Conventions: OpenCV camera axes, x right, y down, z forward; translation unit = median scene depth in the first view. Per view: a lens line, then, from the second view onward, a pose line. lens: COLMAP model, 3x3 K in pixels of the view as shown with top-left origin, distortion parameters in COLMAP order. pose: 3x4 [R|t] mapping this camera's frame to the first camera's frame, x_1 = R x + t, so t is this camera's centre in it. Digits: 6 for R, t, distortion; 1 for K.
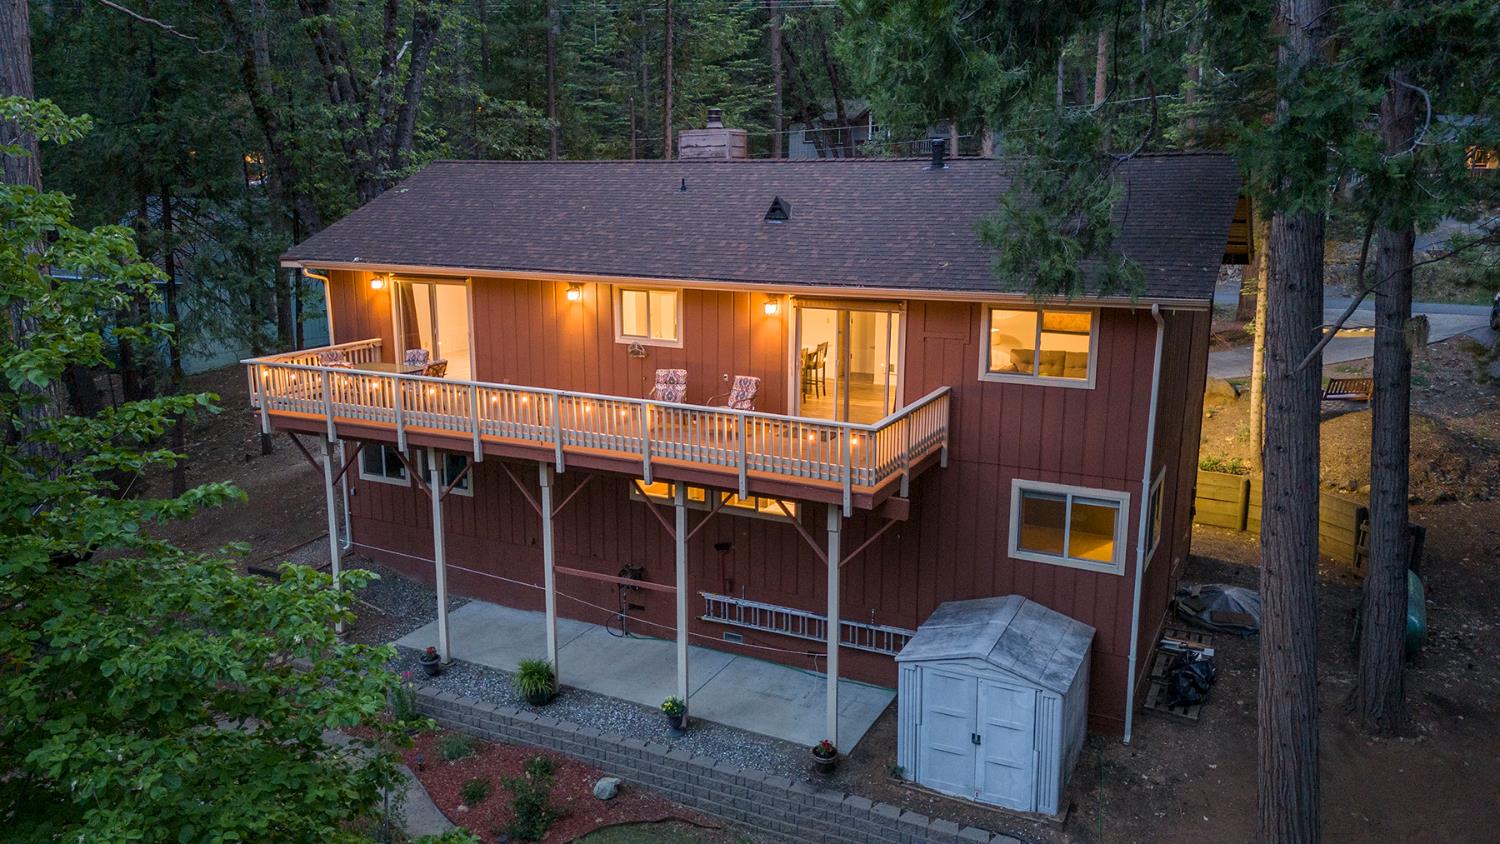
lens RADIAL K [[1080.7, 0, 749.4], [0, 1080.7, 420.2], [0, 0, 1]] dist [0.014774, 0.000812]
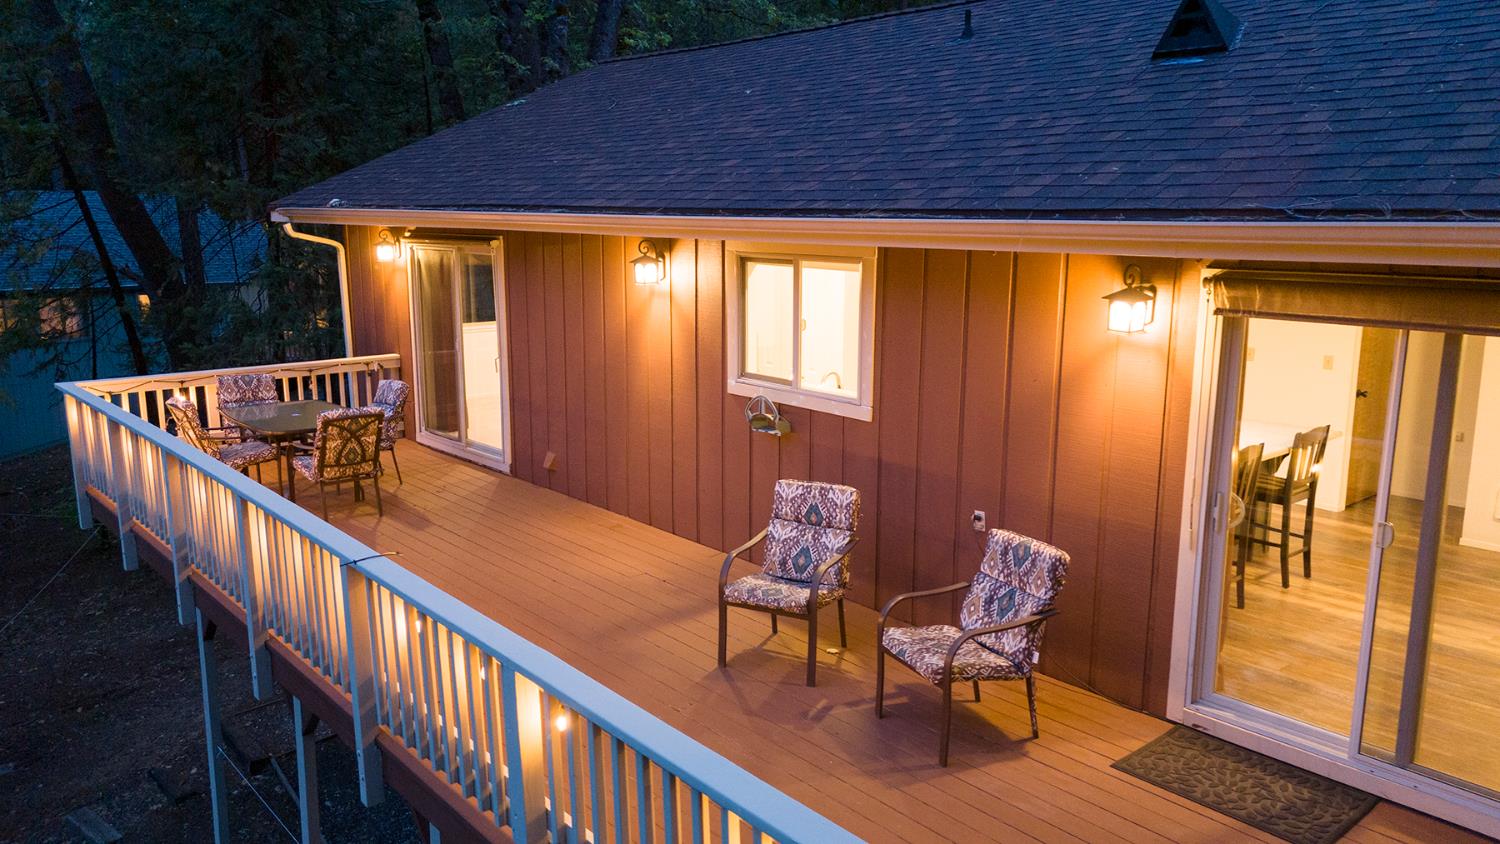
lens RADIAL K [[1080.7, 0, 748.5], [0, 1080.7, 421.0], [0, 0, 1]] dist [0.014774, 0.000812]
pose [[0.922143, 0.071016, -0.380276, 0.035614], [-0.078830, 0.996876, -0.004993, -0.060851], [0.378733, 0.034581, 0.924860, 0.648443]]
